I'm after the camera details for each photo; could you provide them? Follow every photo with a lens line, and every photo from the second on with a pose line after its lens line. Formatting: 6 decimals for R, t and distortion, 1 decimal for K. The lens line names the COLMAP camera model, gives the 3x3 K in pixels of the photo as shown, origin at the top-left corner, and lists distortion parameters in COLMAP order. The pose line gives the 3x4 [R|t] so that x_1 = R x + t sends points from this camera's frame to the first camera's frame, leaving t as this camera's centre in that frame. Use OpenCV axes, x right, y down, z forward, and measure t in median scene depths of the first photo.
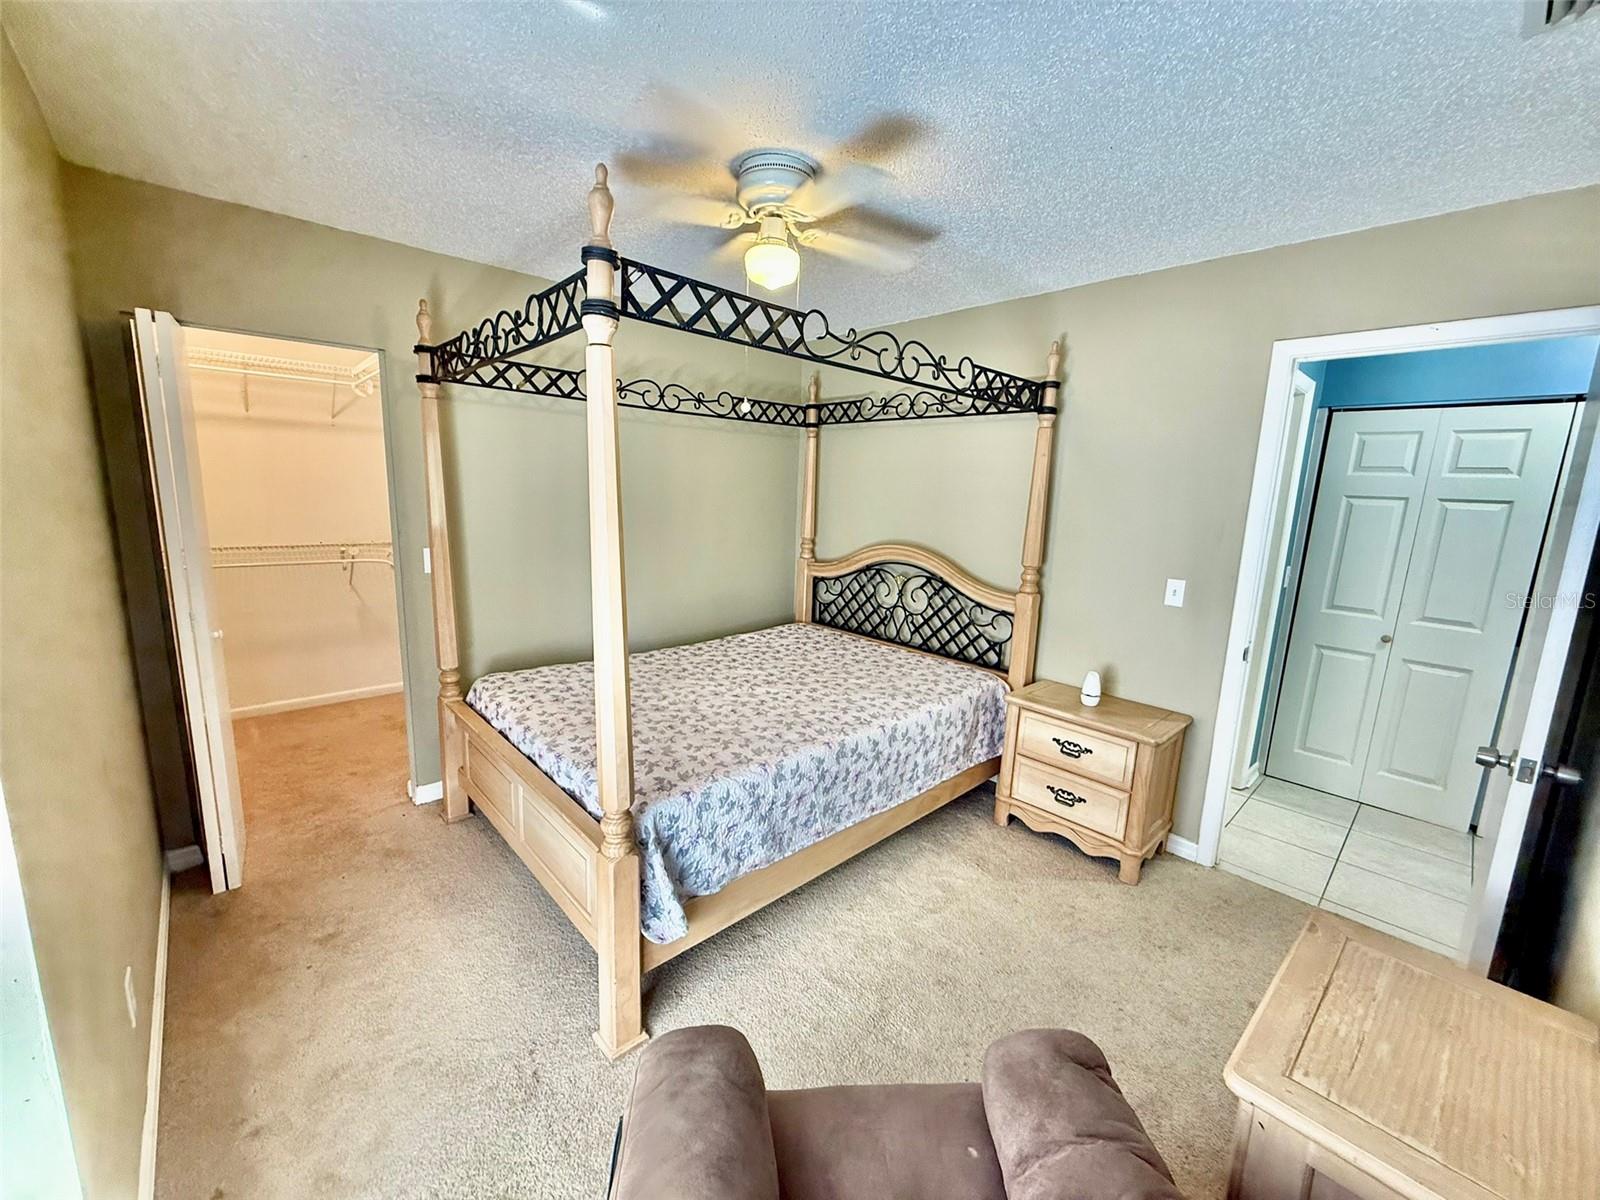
lens RADIAL K [[638.7, 0, 795.4], [0, 638.7, 599.1], [0, 0, 1]] dist [-0.001001, 0.000100]
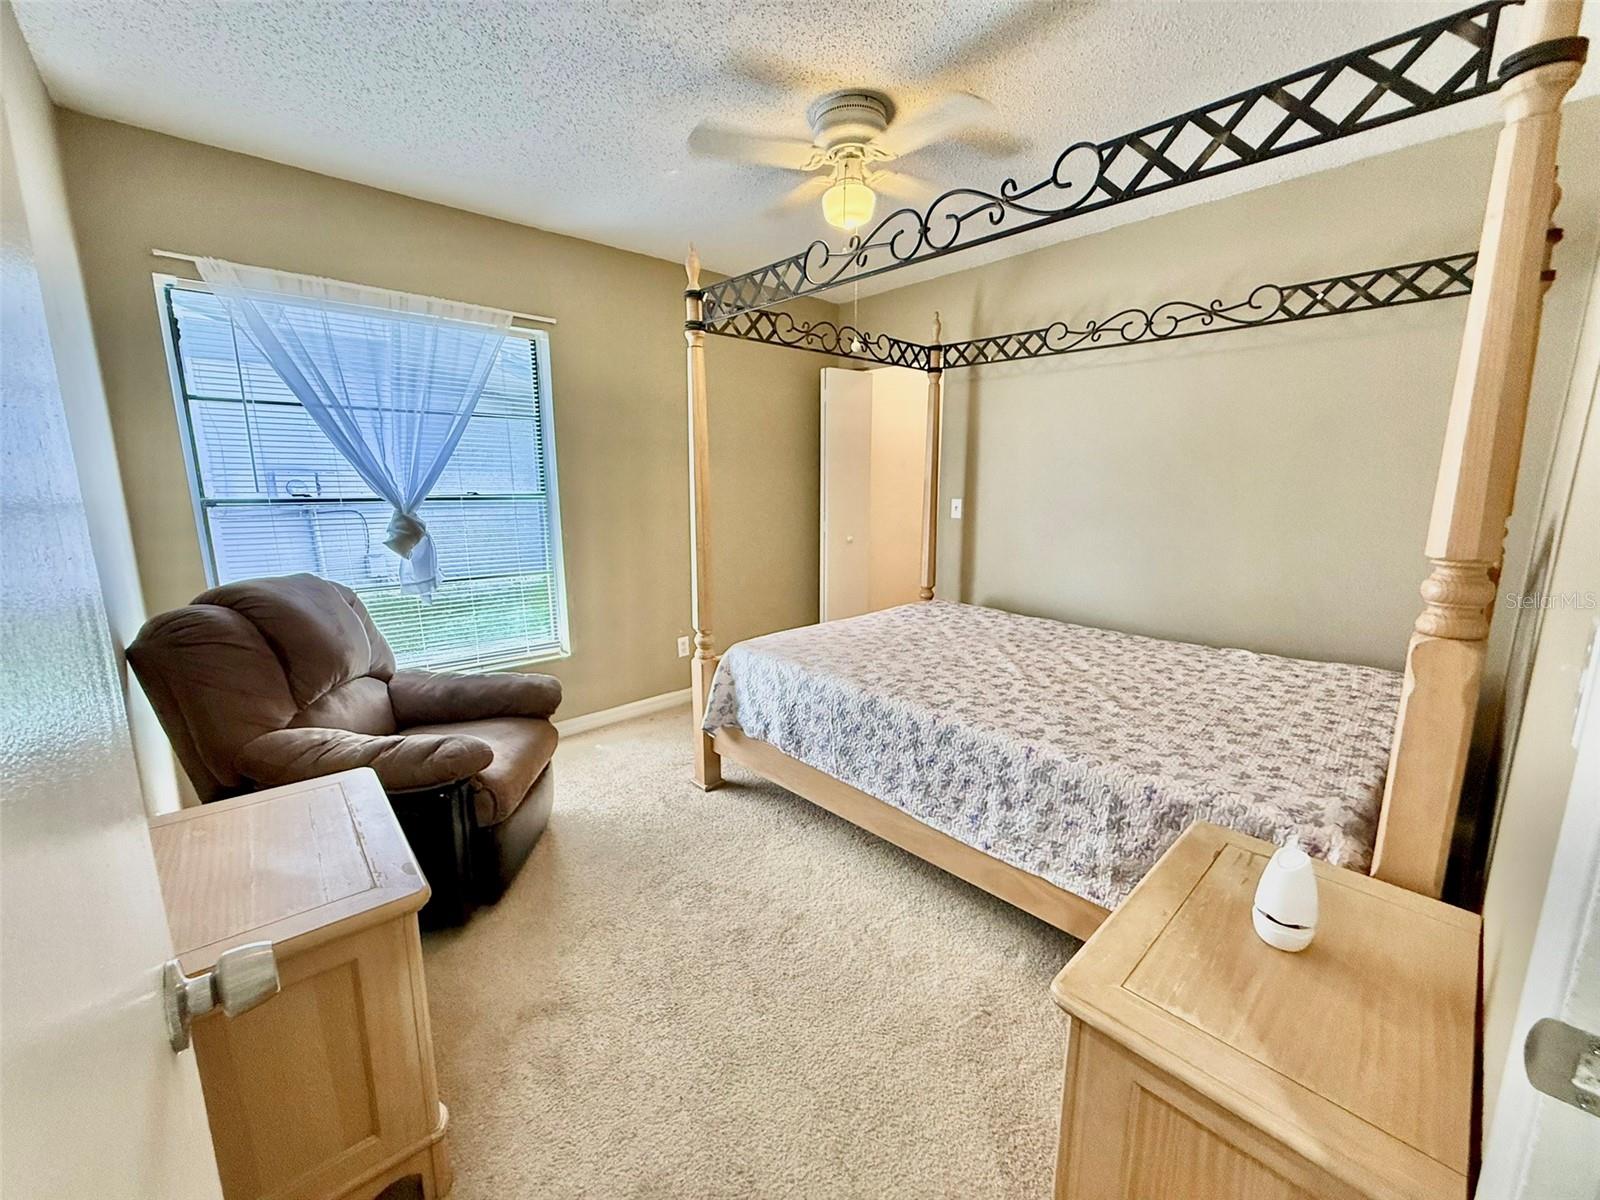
lens RADIAL K [[638.7, 0, 795.4], [0, 638.7, 599.1], [0, 0, 1]] dist [-0.001001, 0.000100]
pose [[0.002166, 0.167368, -0.985892, 0.769291], [-0.152939, 0.974351, 0.165073, -0.042652], [0.988233, 0.150423, 0.027708, 0.669677]]
